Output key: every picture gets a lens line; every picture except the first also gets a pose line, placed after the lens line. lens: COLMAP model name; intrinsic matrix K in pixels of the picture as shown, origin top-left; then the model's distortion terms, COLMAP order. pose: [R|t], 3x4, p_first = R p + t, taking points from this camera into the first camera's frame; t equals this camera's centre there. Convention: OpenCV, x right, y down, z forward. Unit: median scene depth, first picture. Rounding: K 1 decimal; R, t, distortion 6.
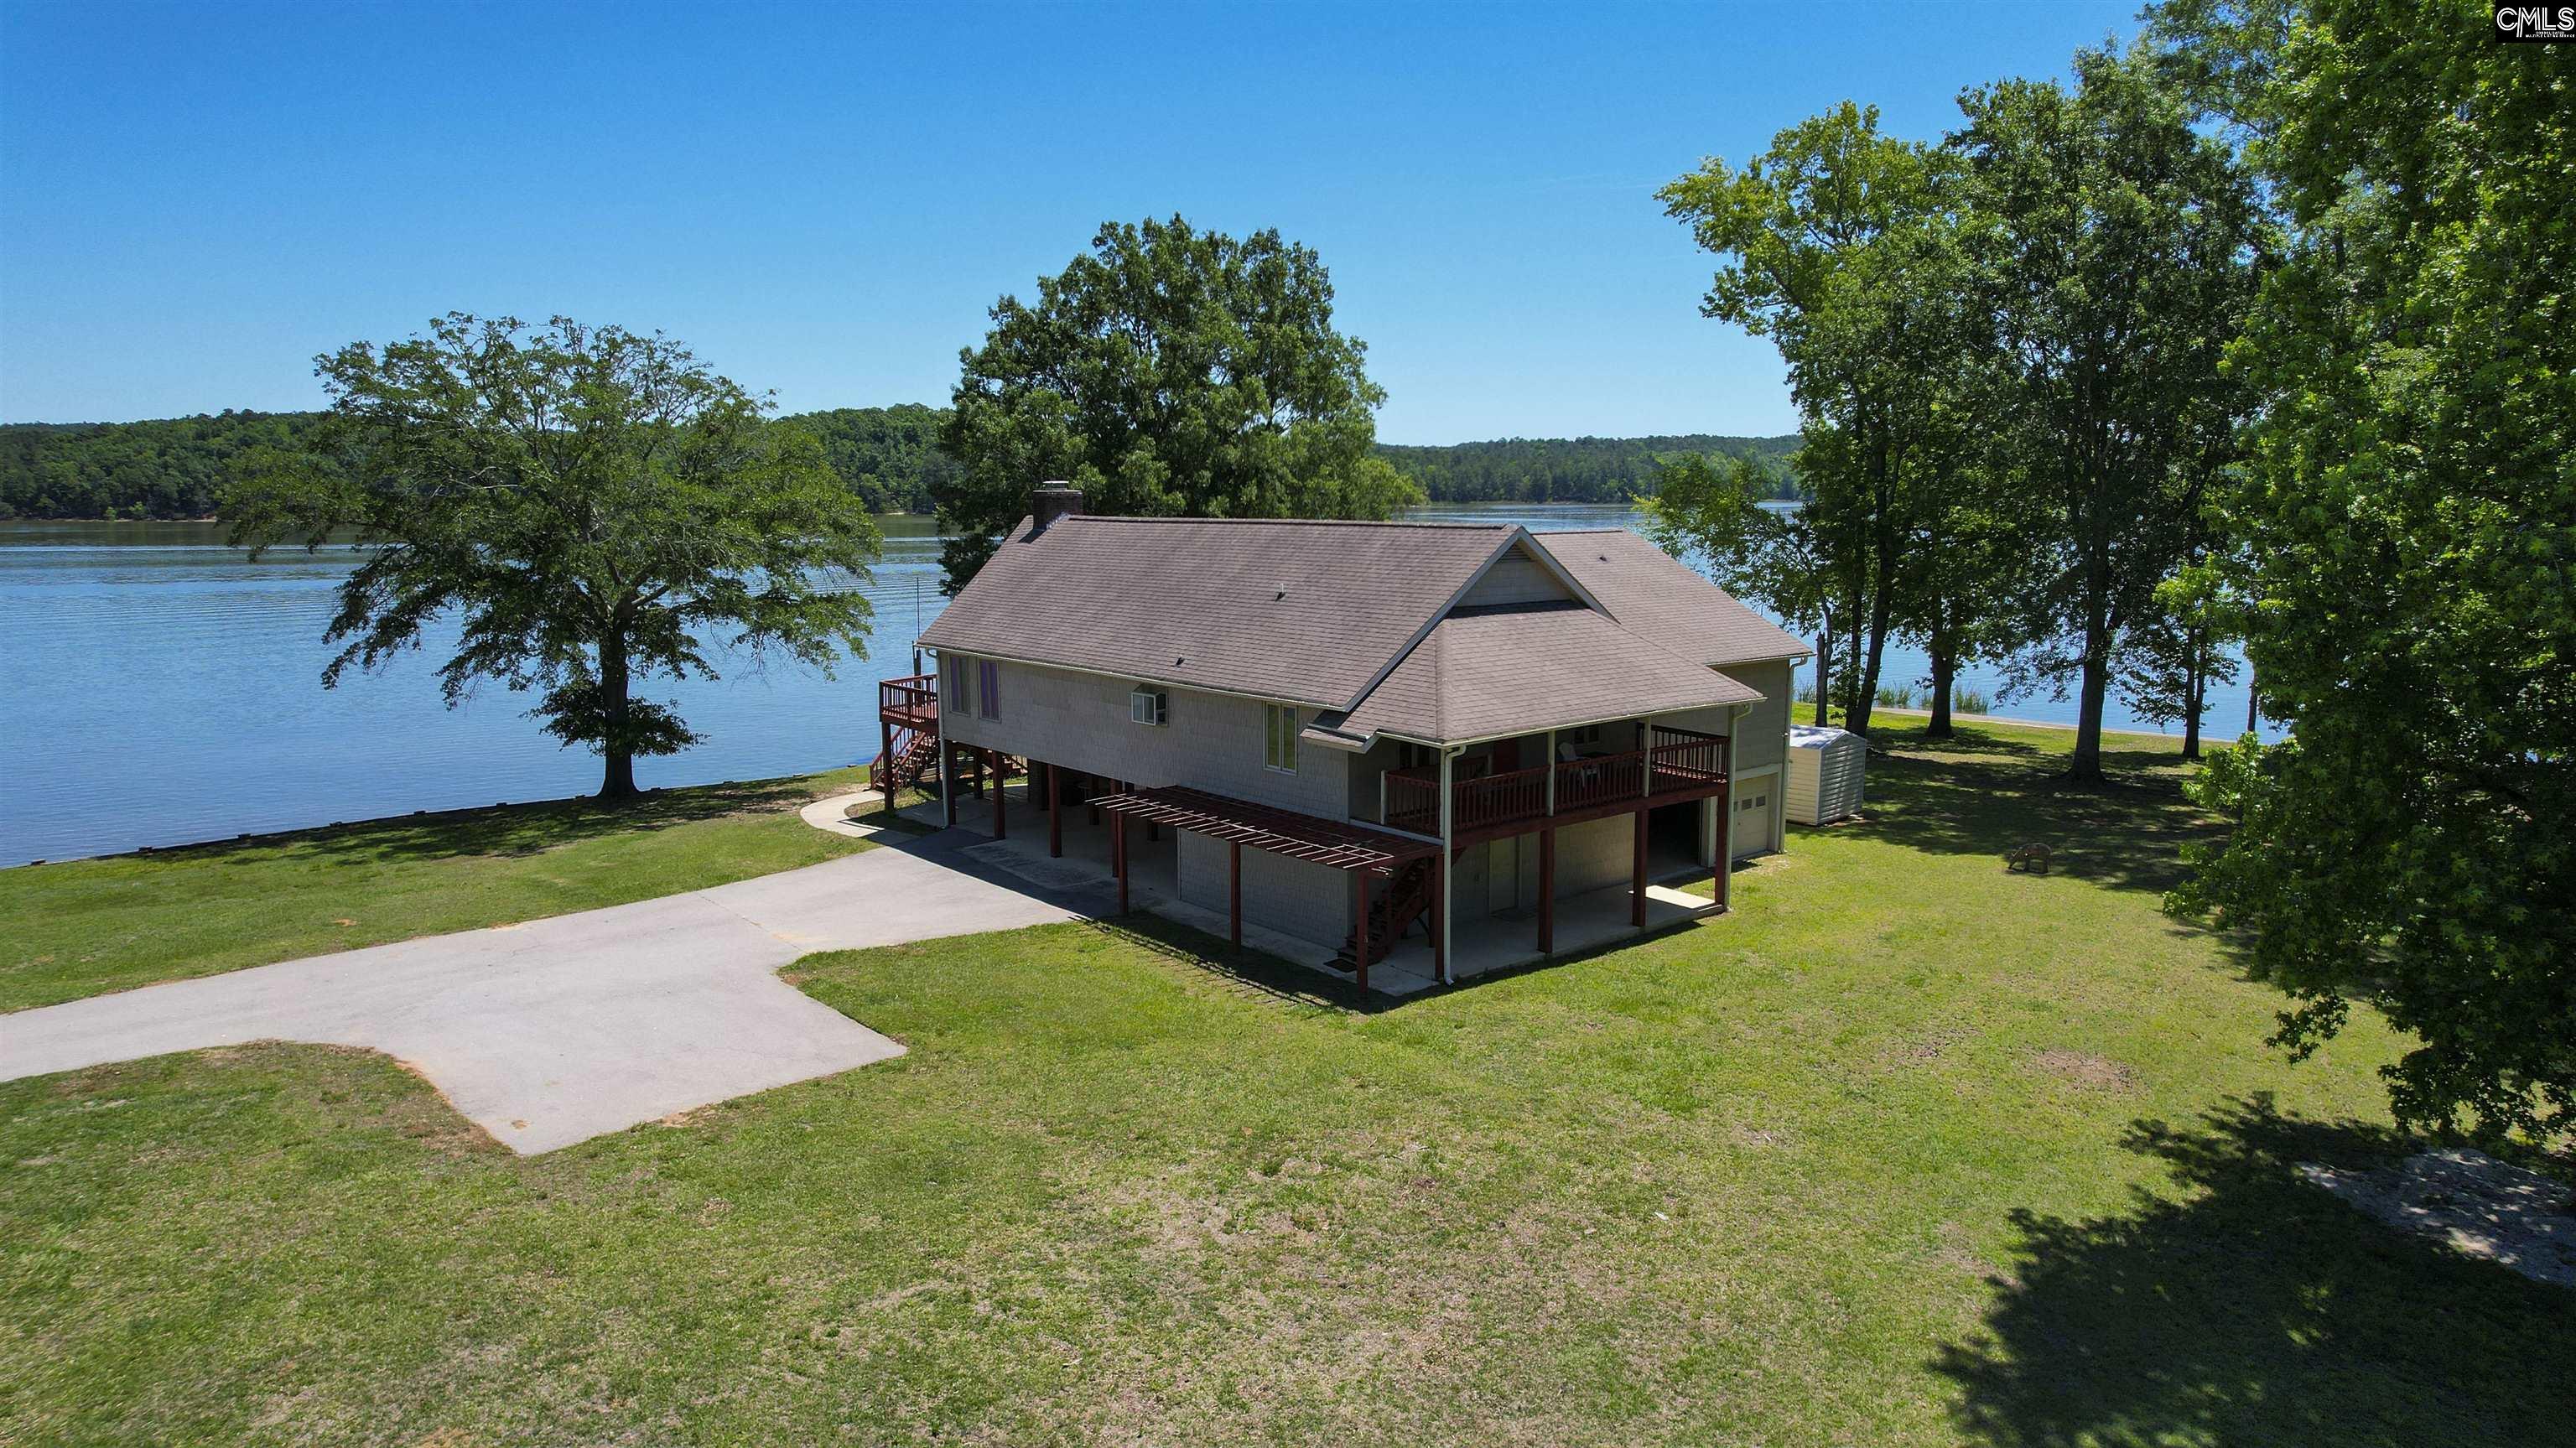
lens RADIAL K [[1654.3, 0, 1302.5], [0, 1654.3, 711.9], [0, 0, 1]] dist [-0.077595, 0.067987]
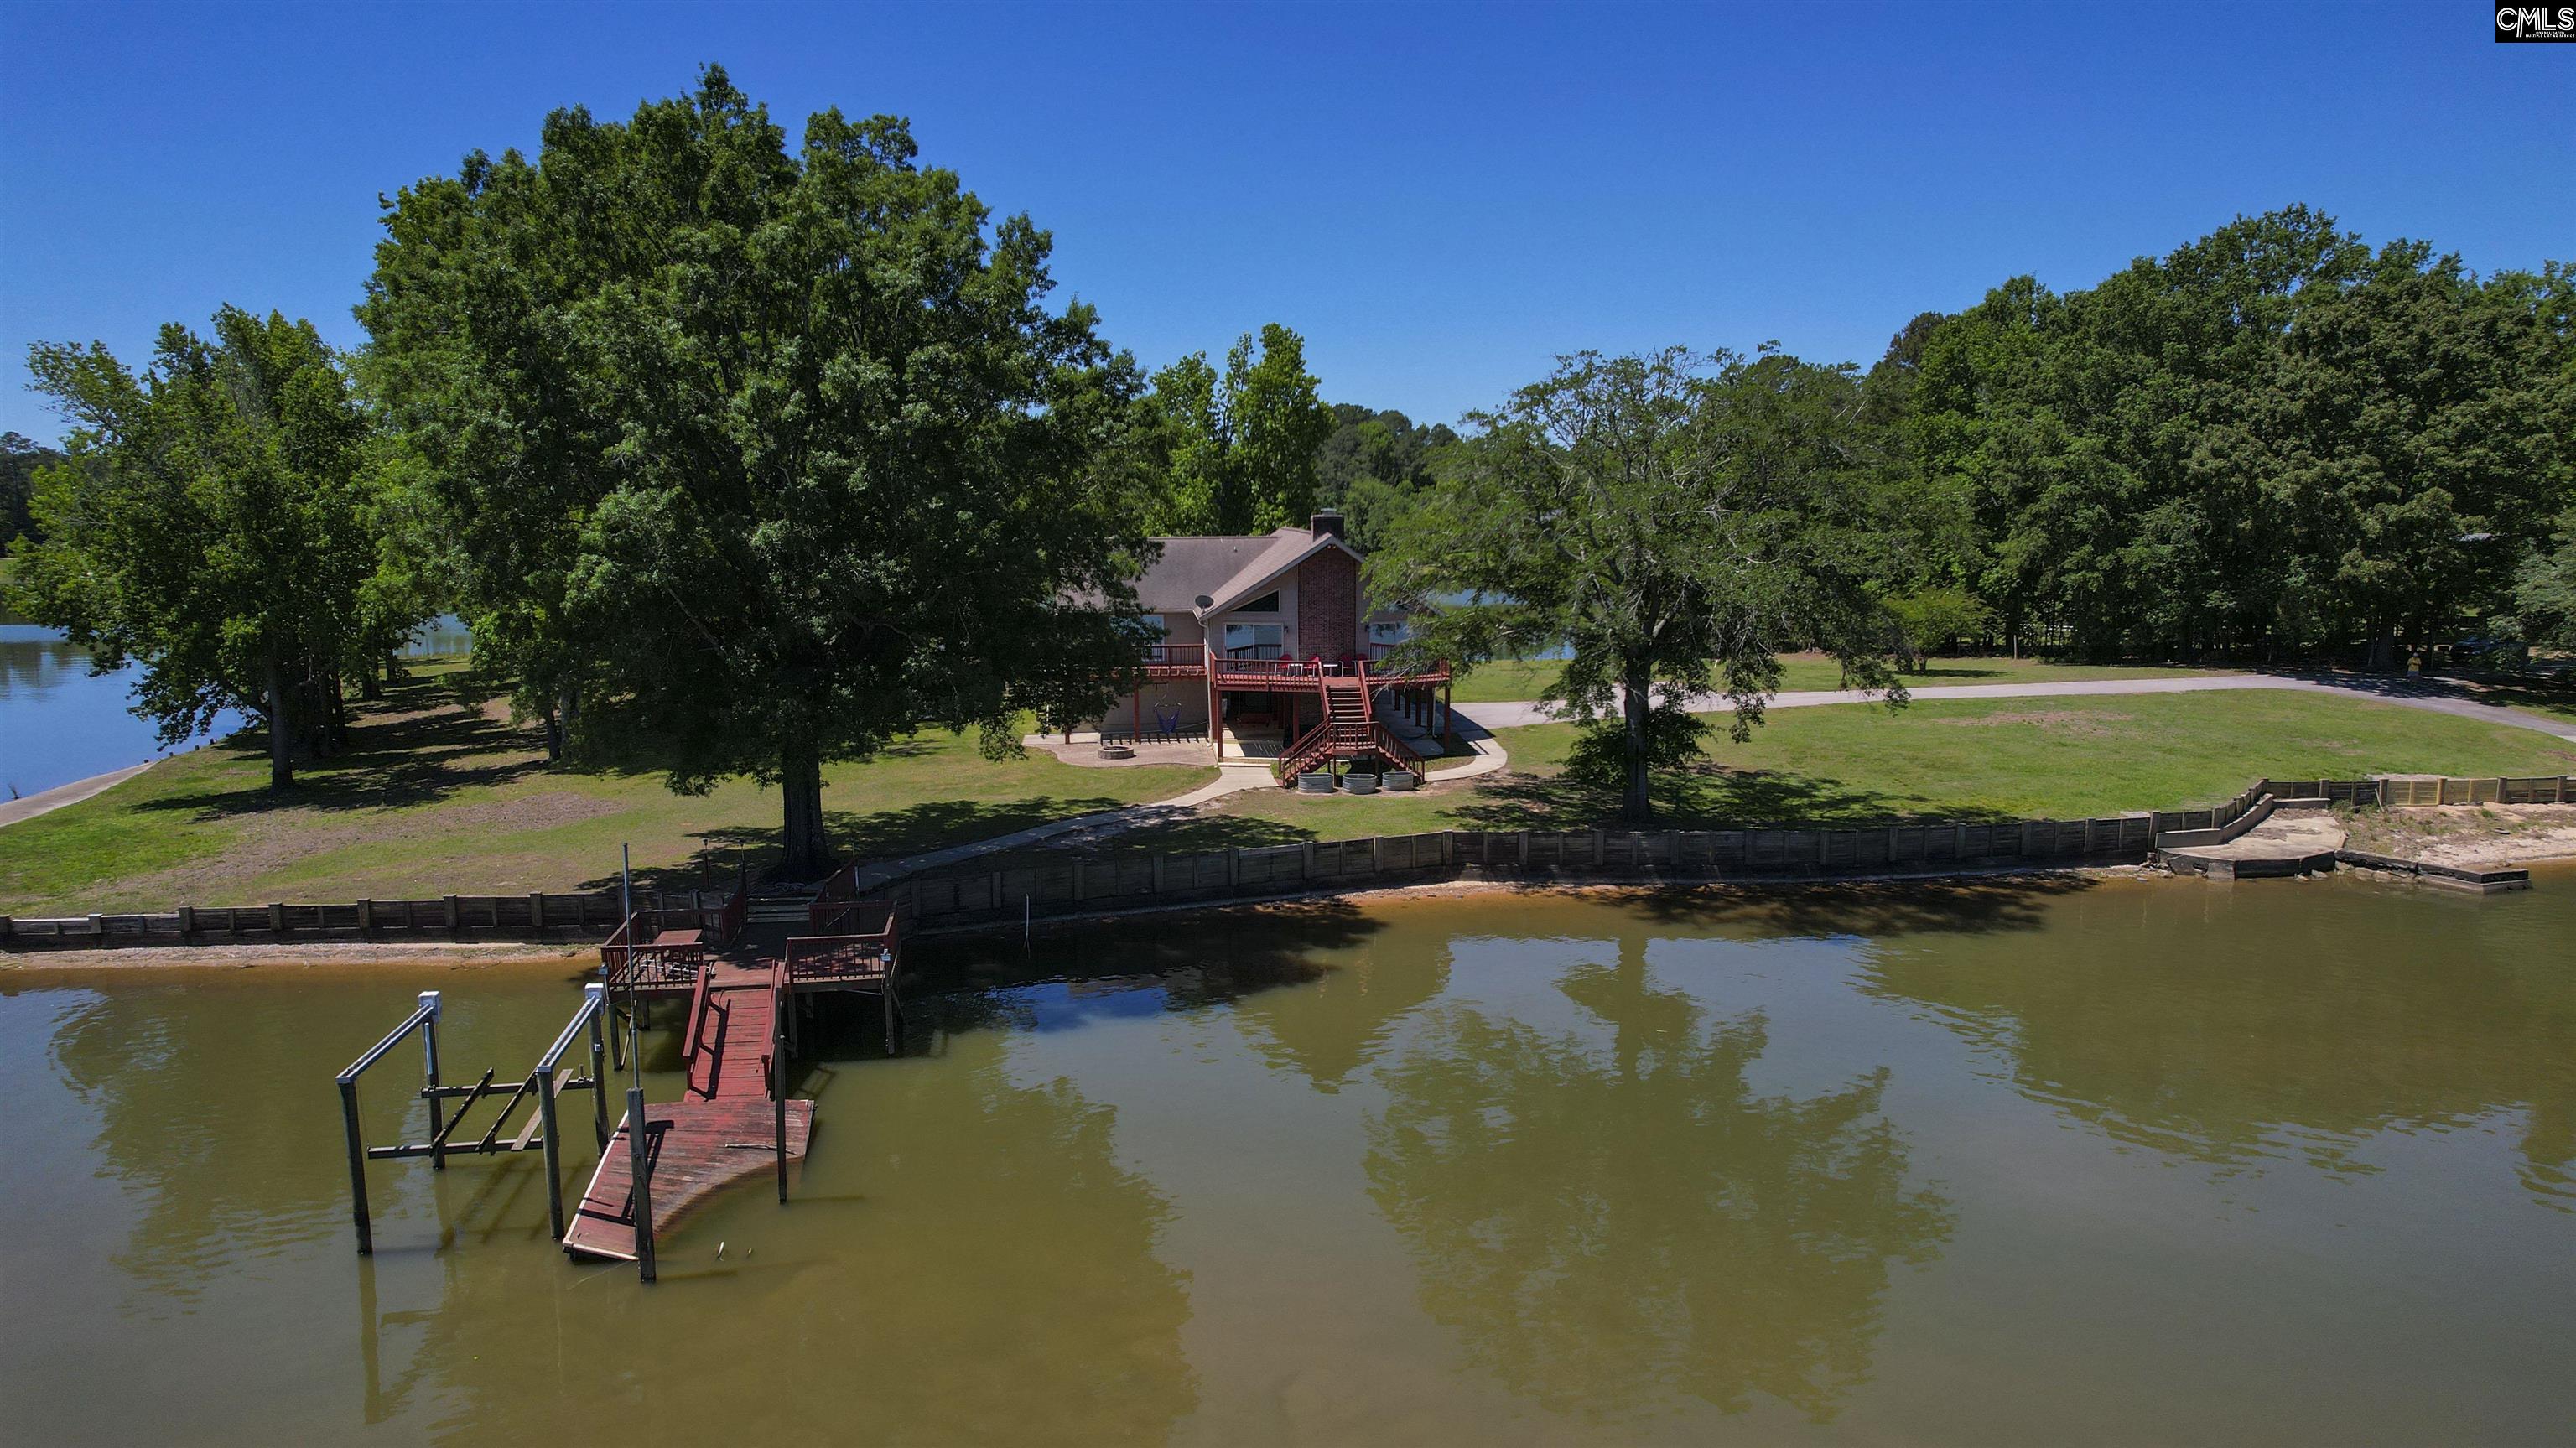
lens RADIAL K [[1654.3, 0, 1298.3], [0, 1654.3, 727.3], [0, 0, 1]] dist [-0.077595, 0.067987]
pose [[-0.826165, -0.069555, 0.559118, -1.263643], [0.082197, 0.966855, 0.241735, -0.414663], [-0.557400, 0.245671, -0.793065, 2.985296]]
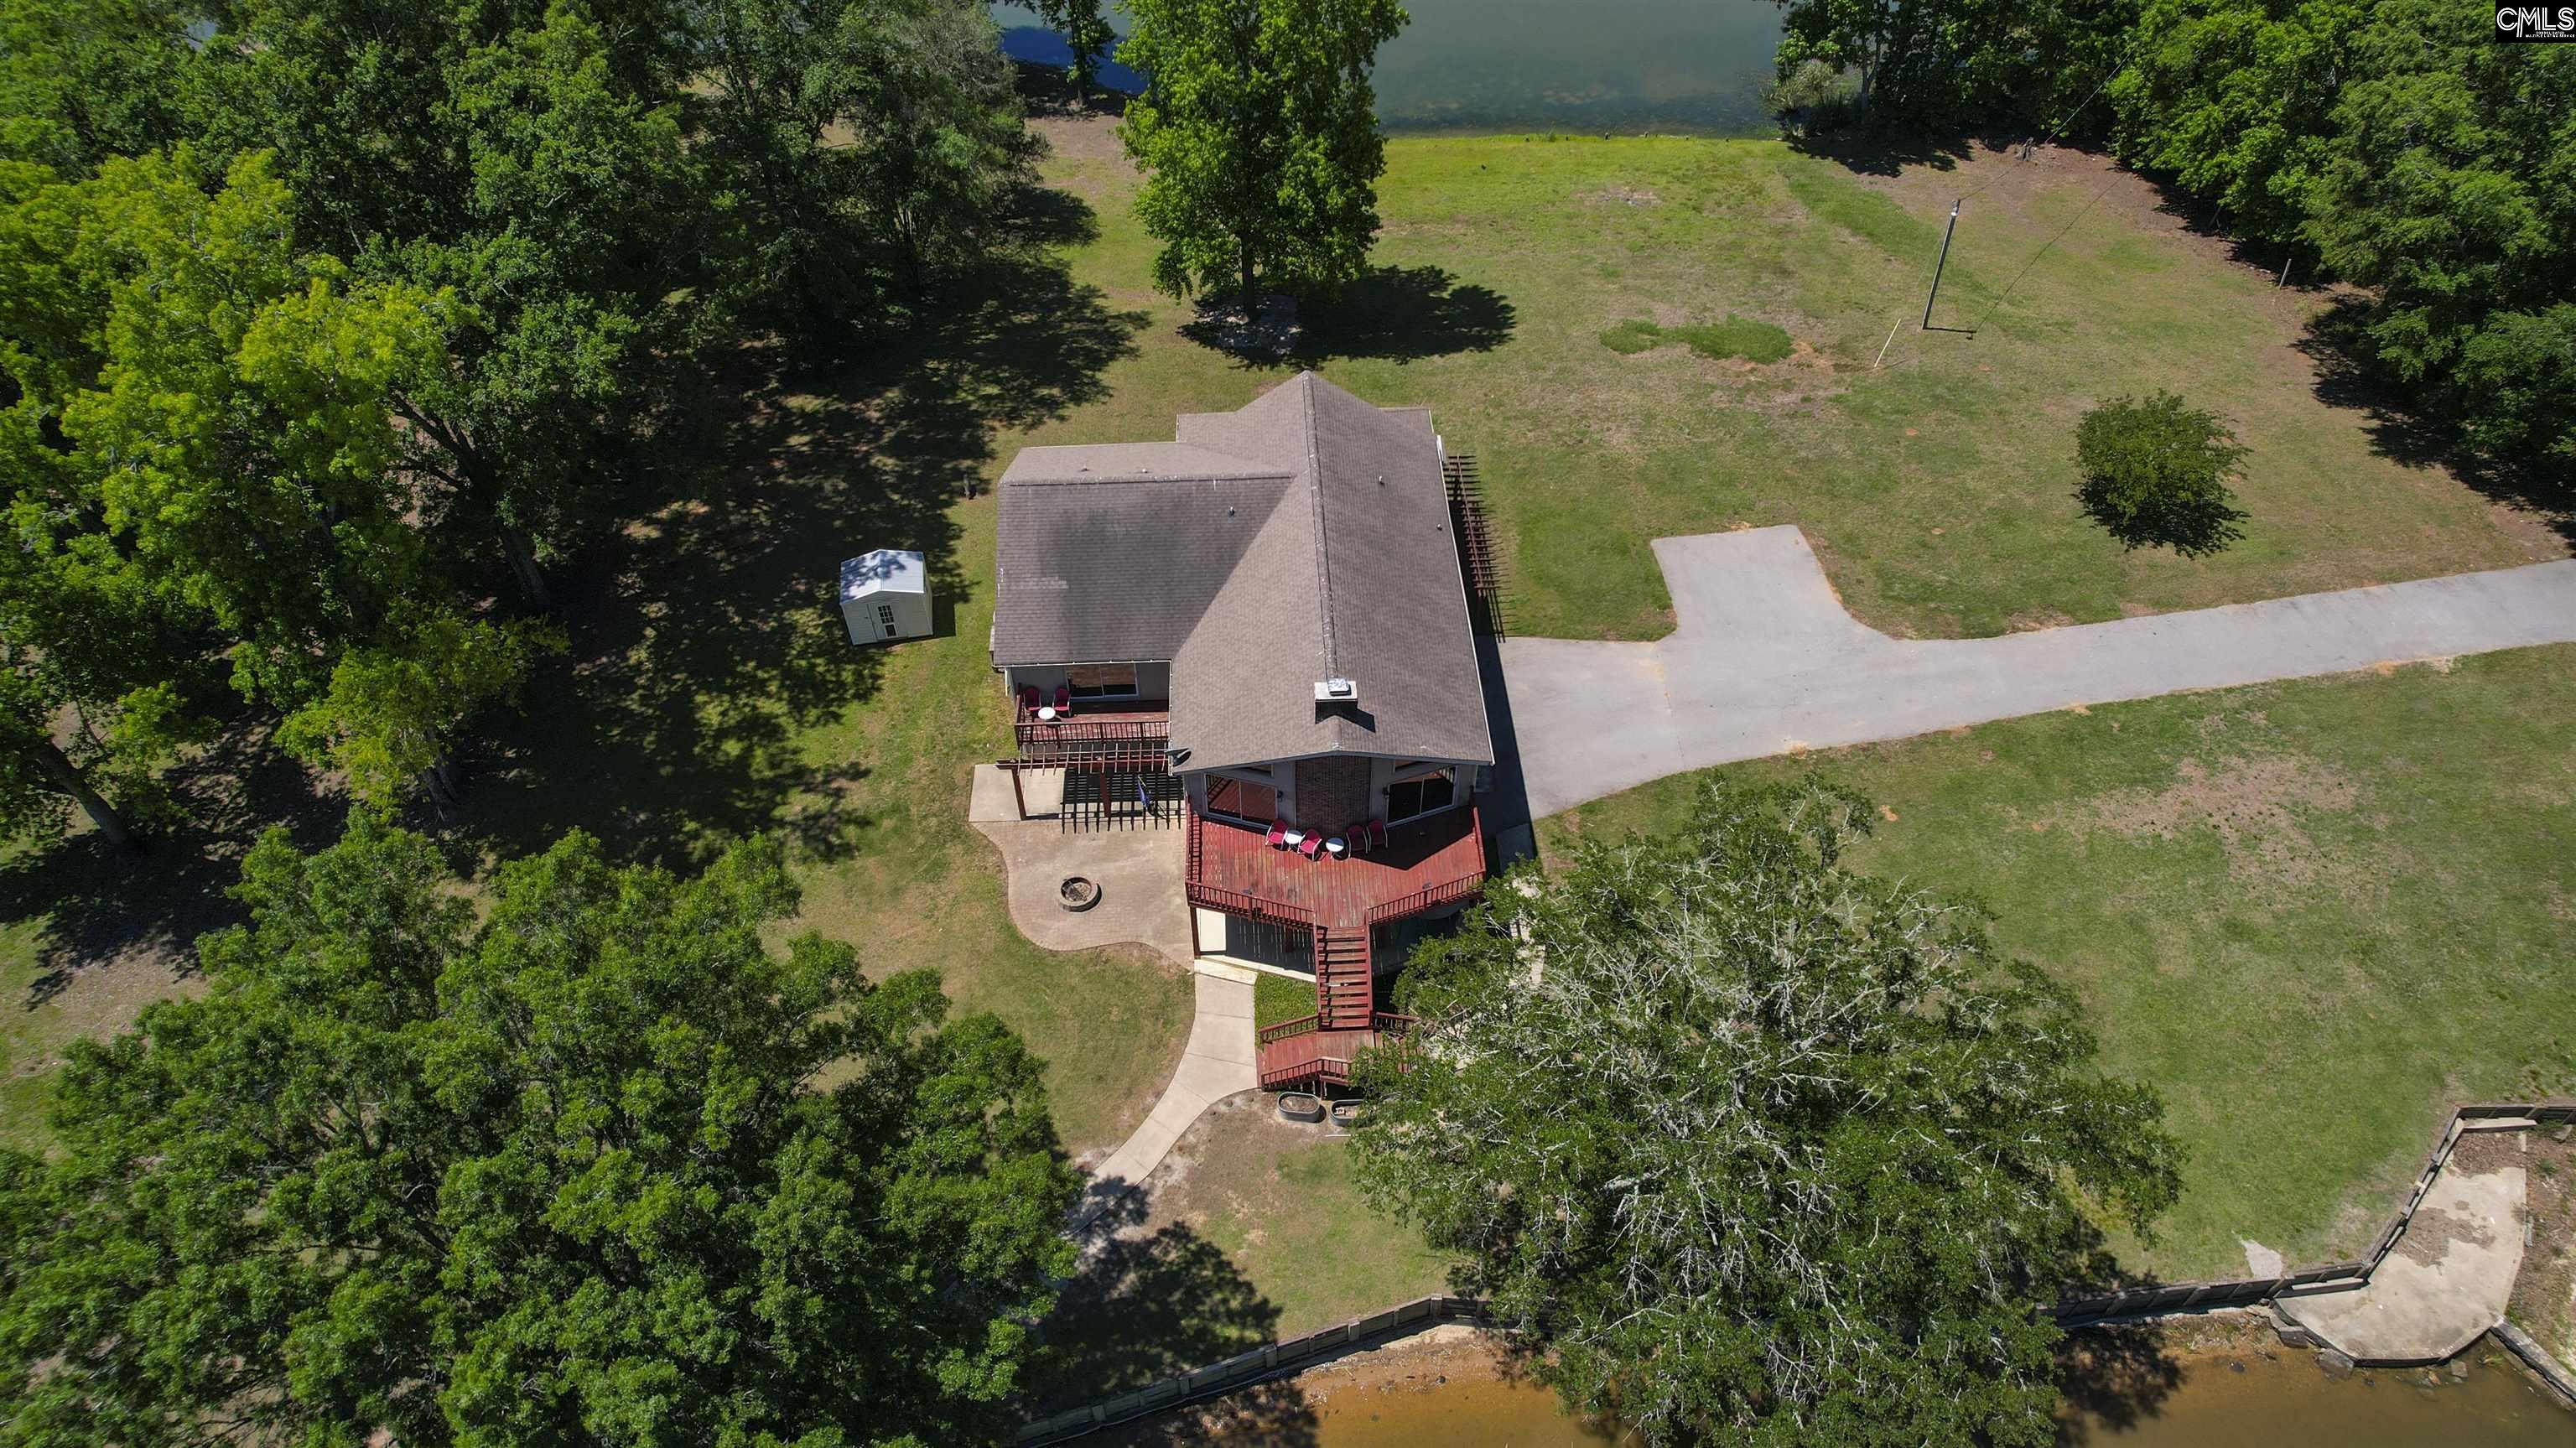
lens RADIAL K [[1654.3, 0, 1310.1], [0, 1654.3, 708.0], [0, 0, 1]] dist [-0.077595, 0.067987]
pose [[-0.787461, -0.437665, 0.433998, -0.808765], [0.081928, 0.623554, 0.777476, -1.278387], [-0.610895, 0.647789, -0.455167, 2.056032]]
